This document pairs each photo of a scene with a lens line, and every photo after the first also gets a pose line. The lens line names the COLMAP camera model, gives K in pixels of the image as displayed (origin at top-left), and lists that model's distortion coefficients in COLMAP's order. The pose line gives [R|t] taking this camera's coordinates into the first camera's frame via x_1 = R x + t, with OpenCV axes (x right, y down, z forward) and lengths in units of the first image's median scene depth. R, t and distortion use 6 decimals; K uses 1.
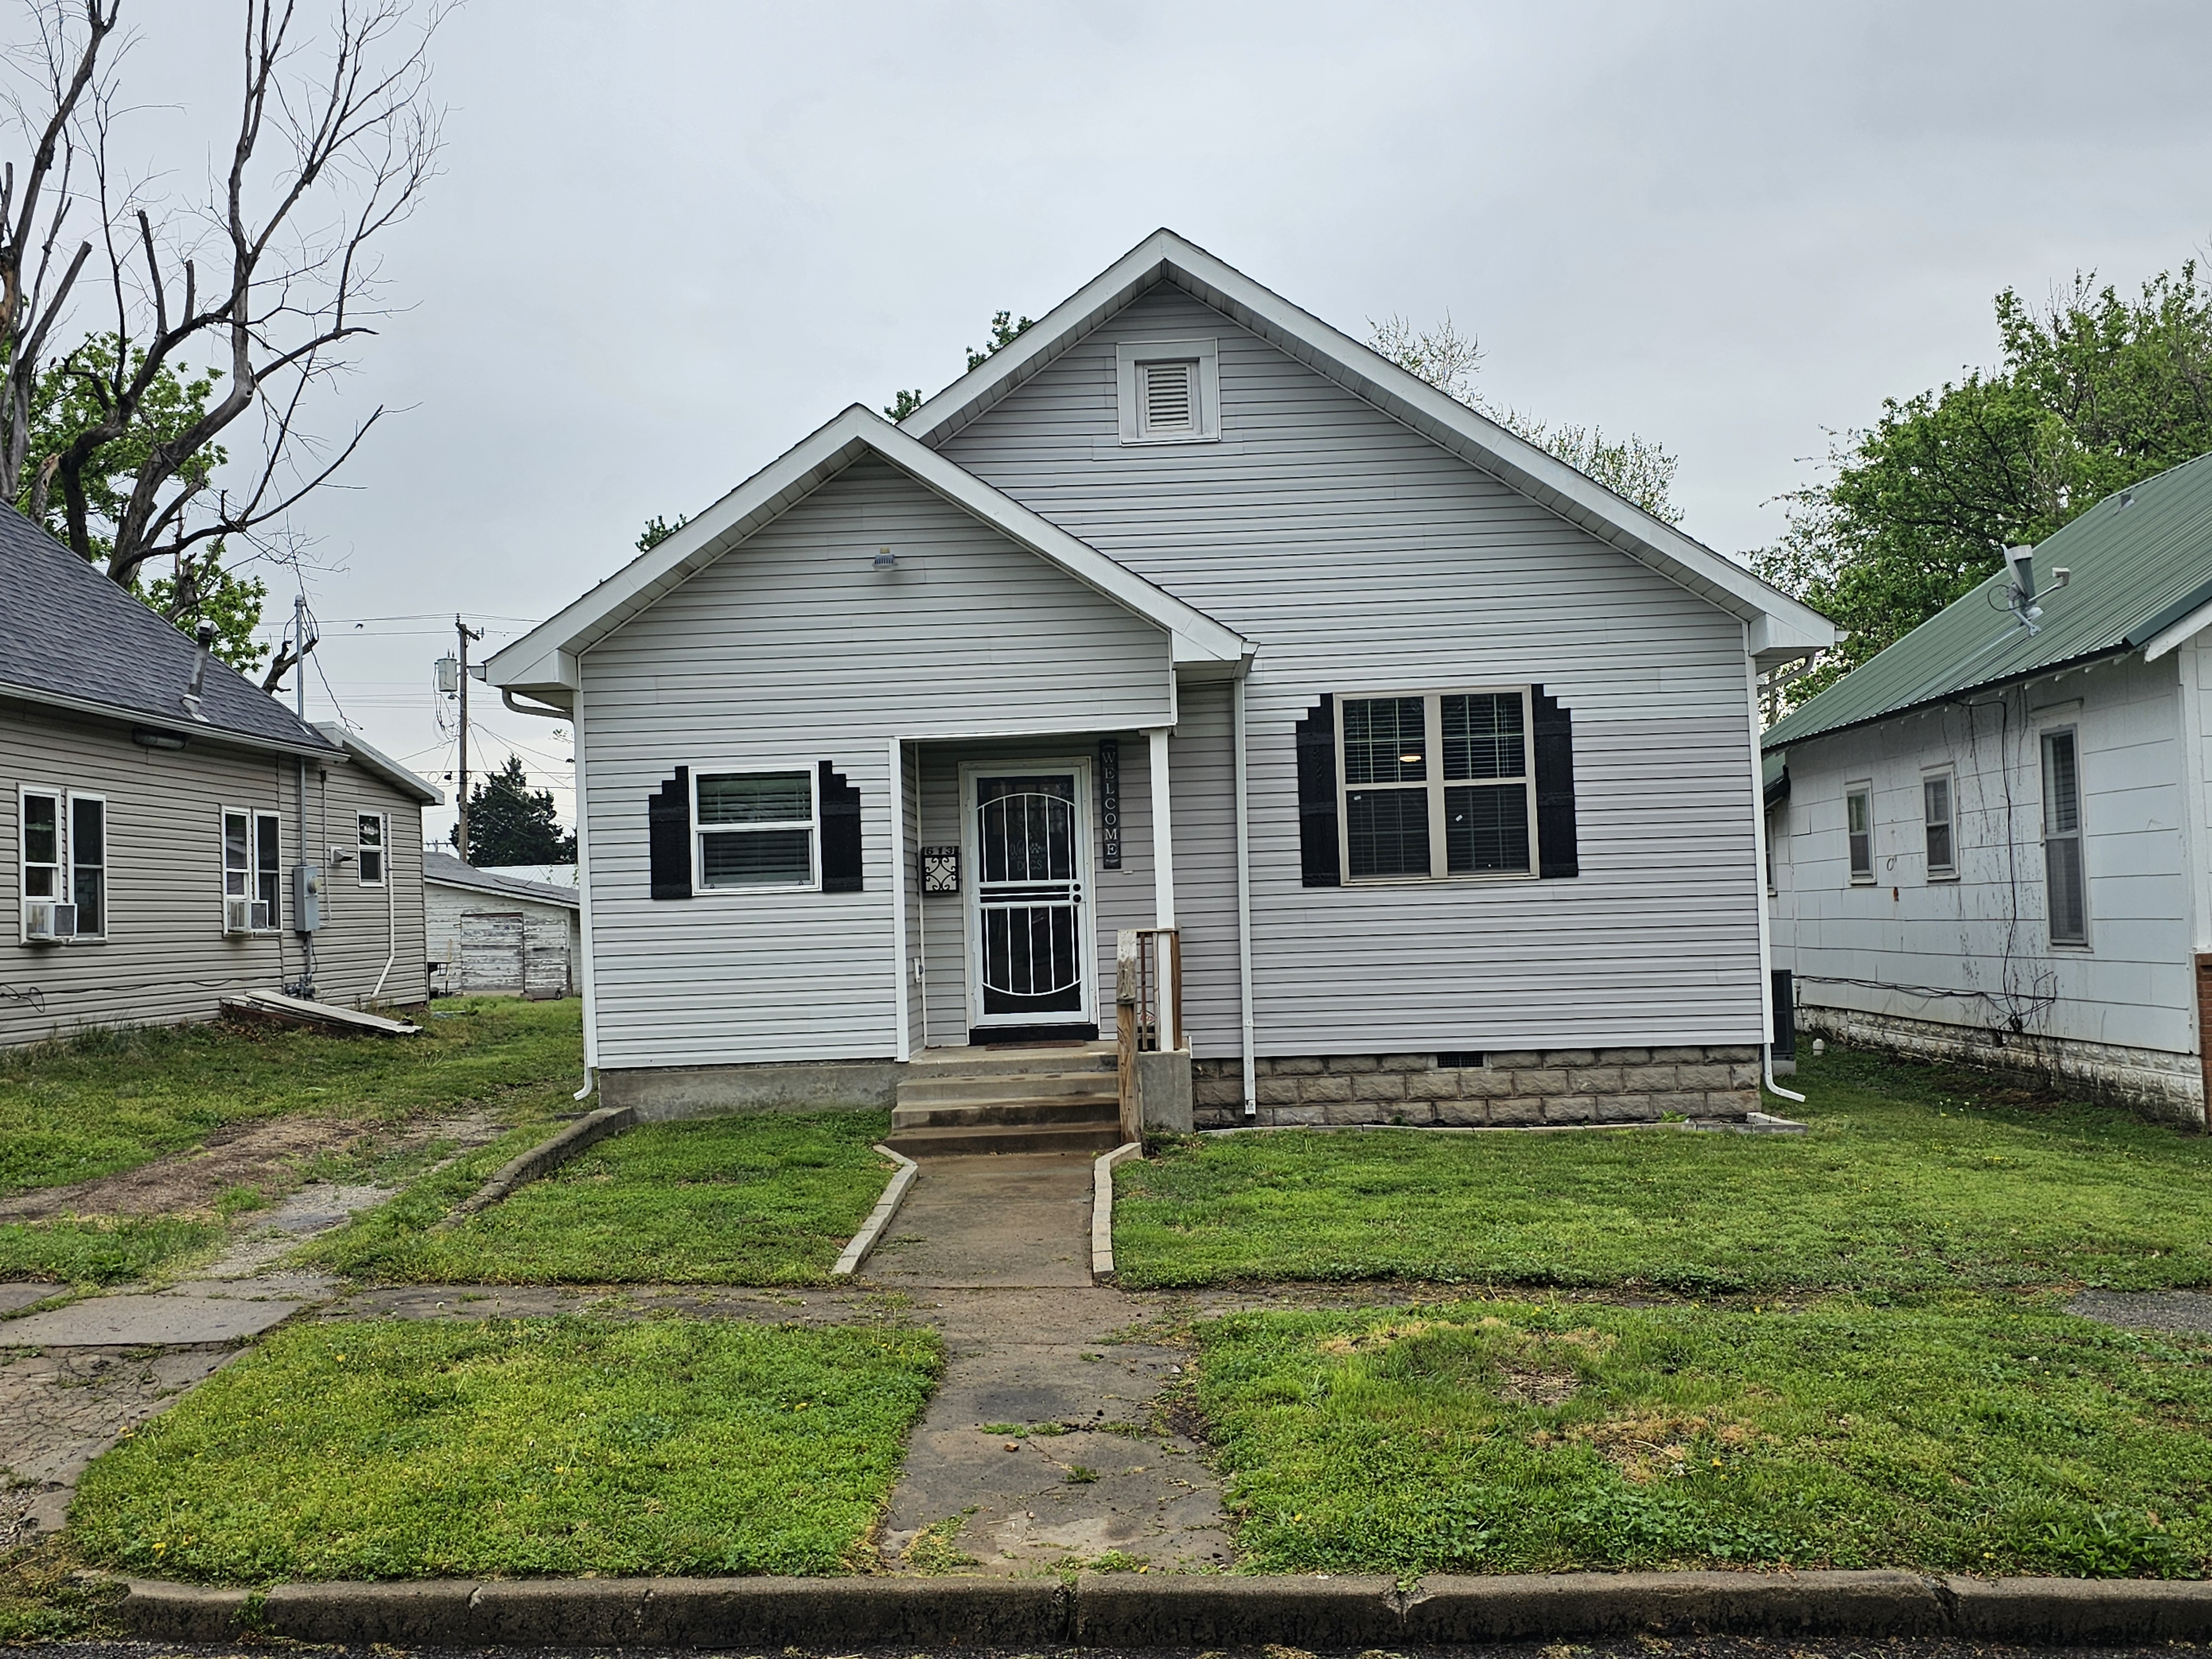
lens RADIAL K [[2012.6, 0, 1120.8], [0, 2012.6, 829.8], [0, 0, 1]] dist [0.259481, -0.611285]
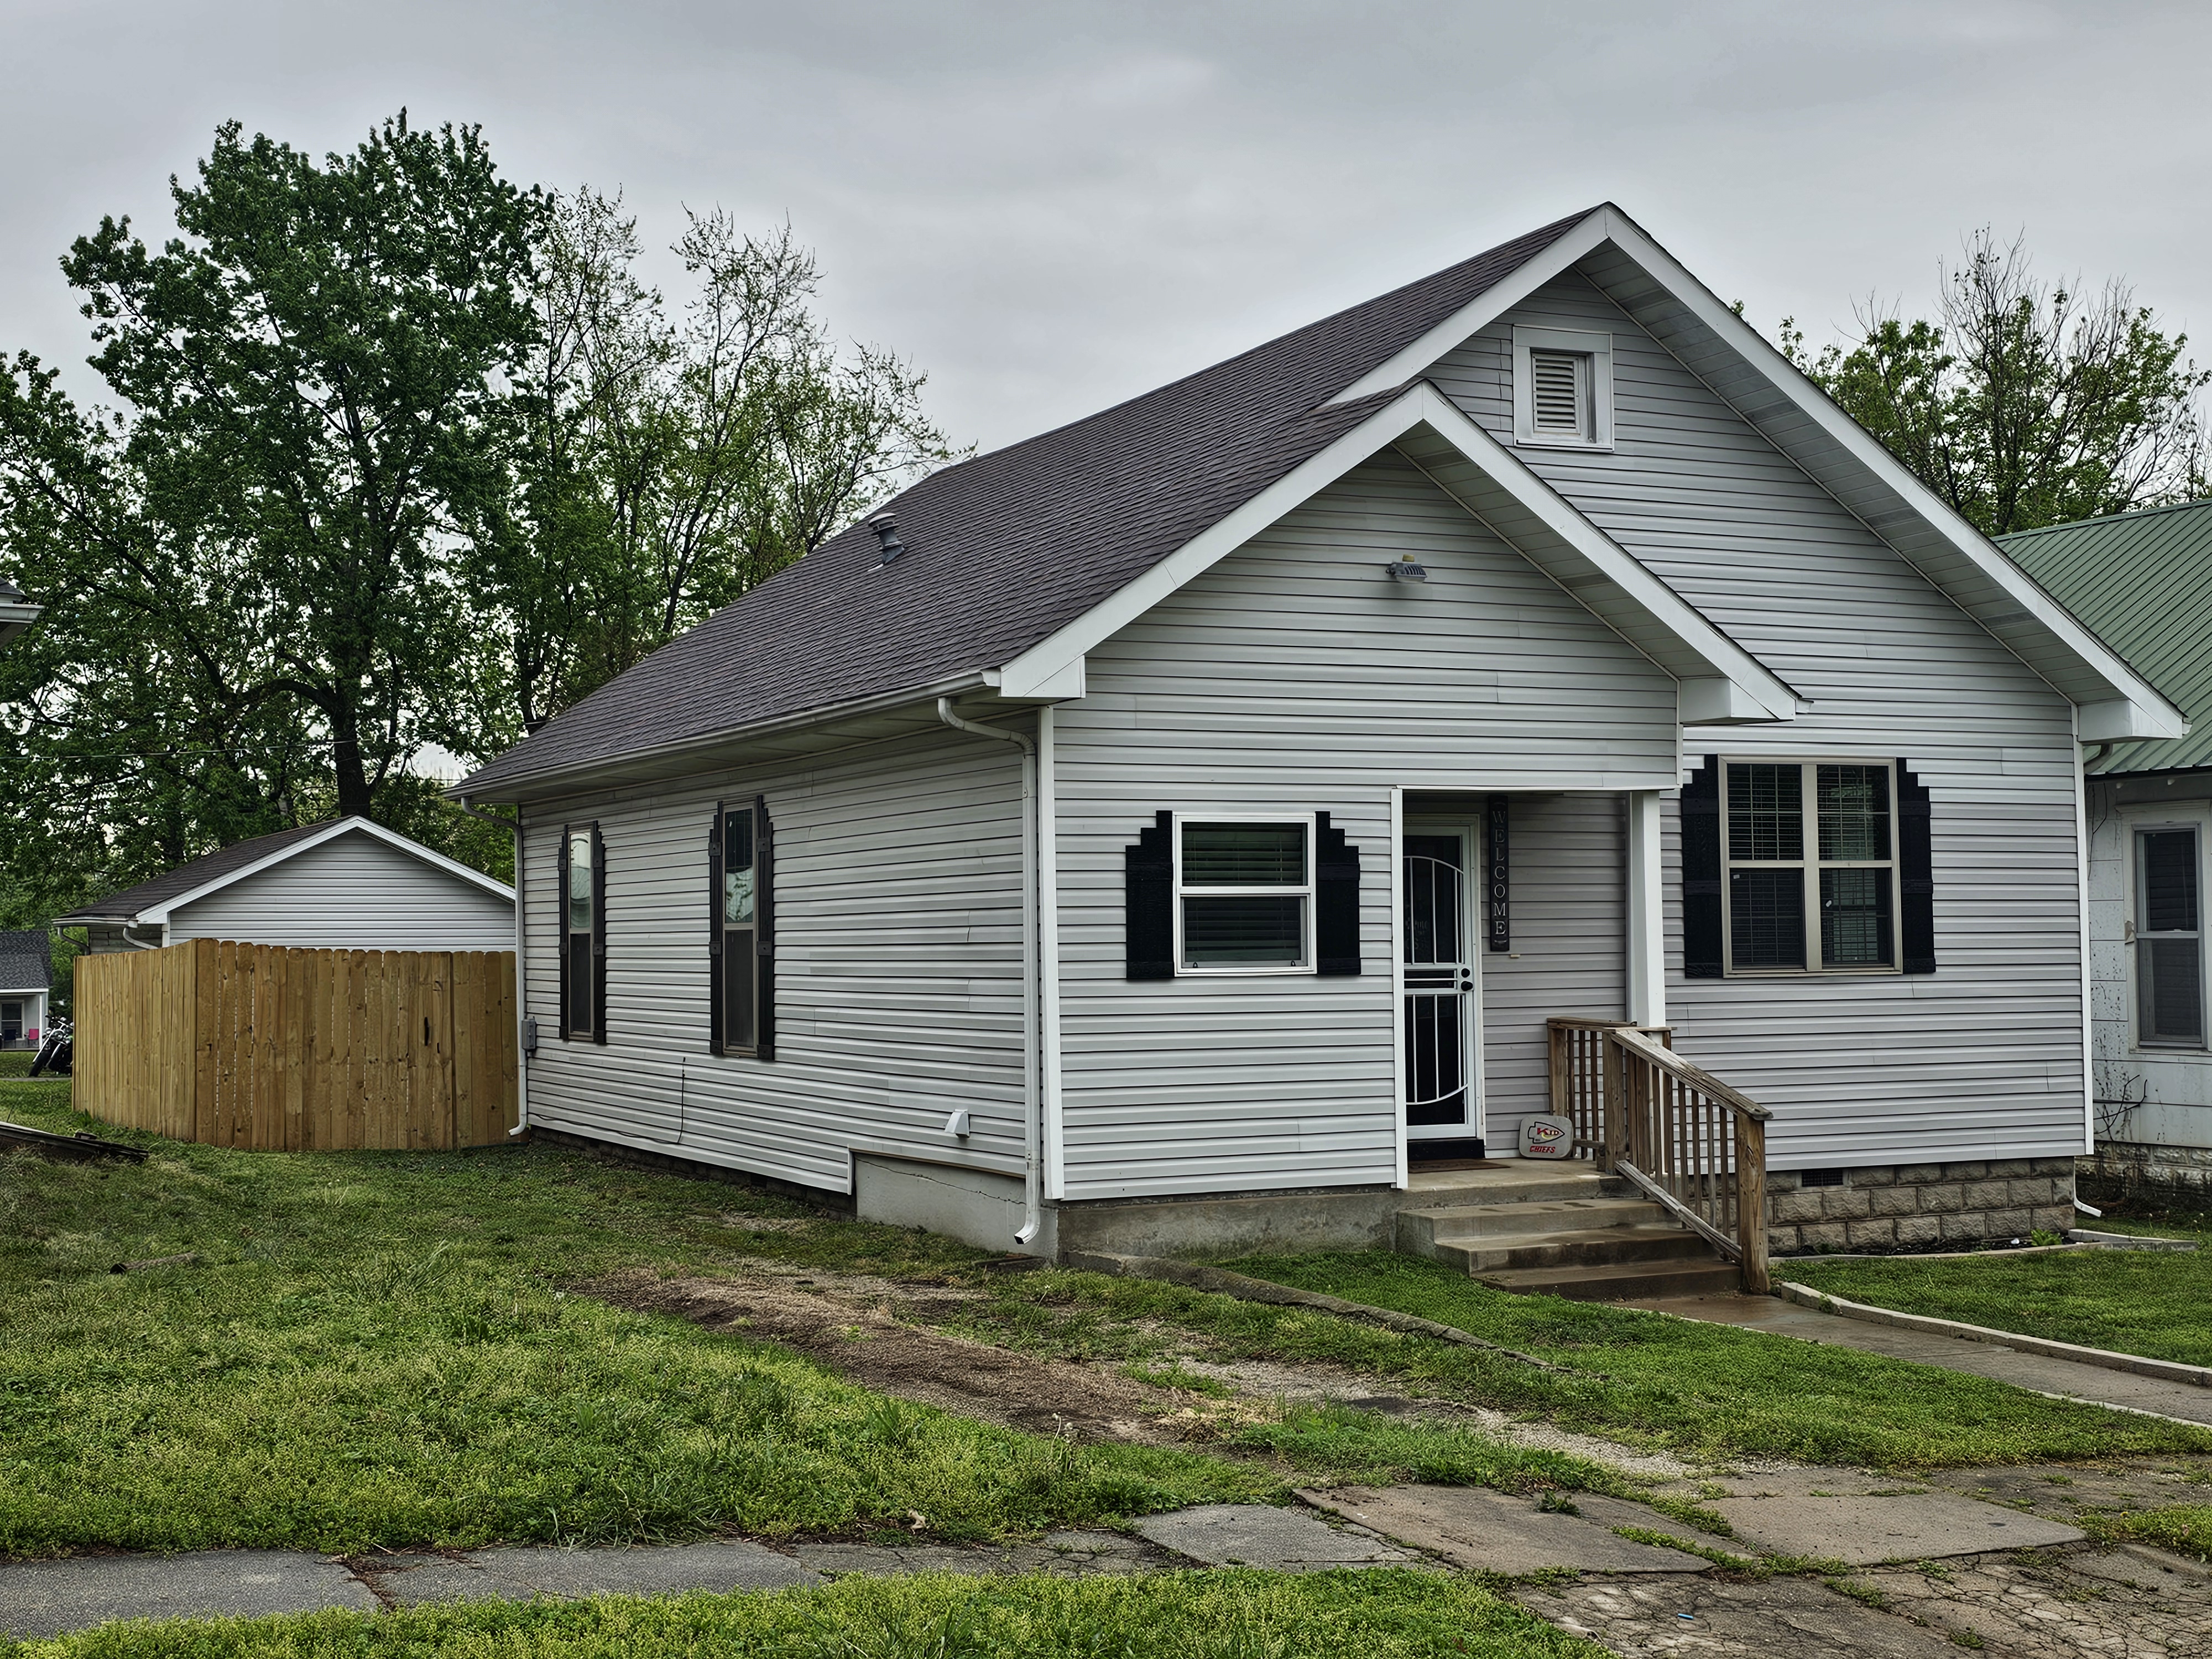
lens RADIAL K [[2616.6, 0, 1104.6], [0, 2616.6, 802.3], [0, 0, 1]] dist [0.260346, -0.497212]
pose [[0.892159, 0.046996, 0.449270, -0.641932], [-0.036904, 0.998832, -0.031198, -0.001985], [-0.450211, 0.011254, 0.892851, 0.103318]]
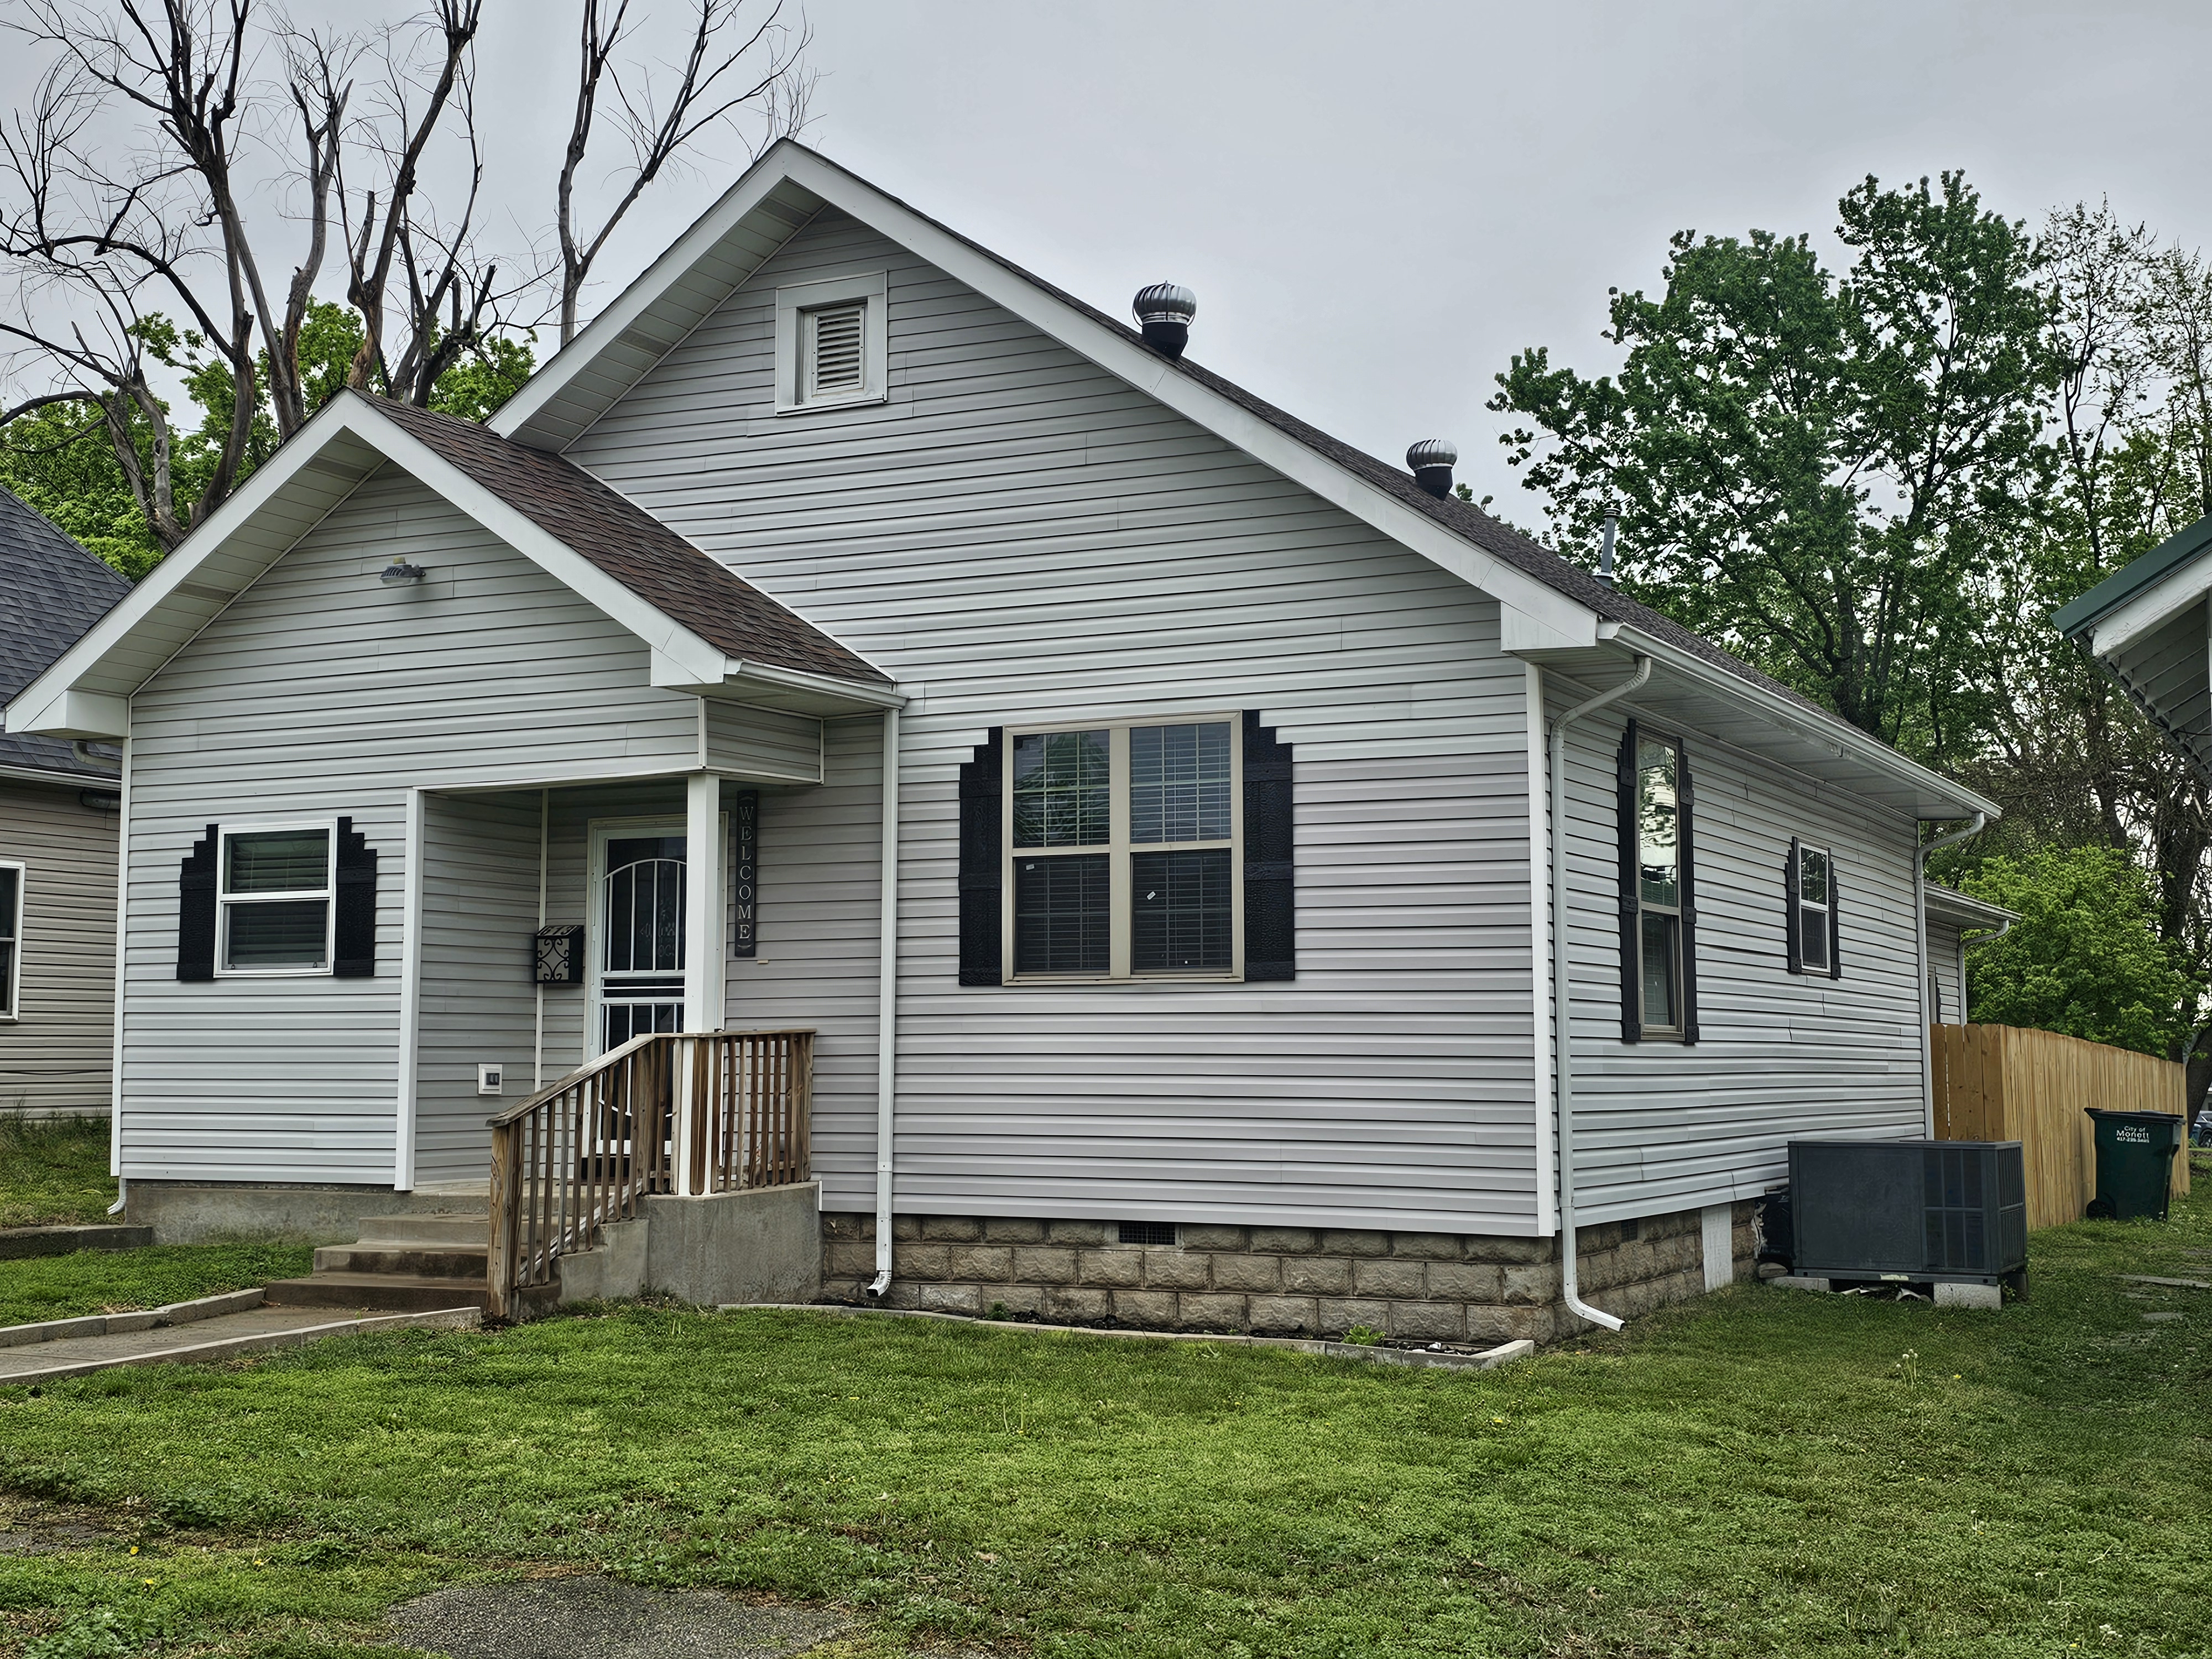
lens RADIAL K [[2616.6, 0, 1104.6], [0, 2616.6, 802.3], [0, 0, 1]] dist [0.260346, -0.497212]
pose [[0.899353, -0.004844, -0.437196, 0.562718], [-0.017163, 0.998777, -0.046371, 0.004505], [0.436886, 0.049207, 0.898170, 0.150676]]
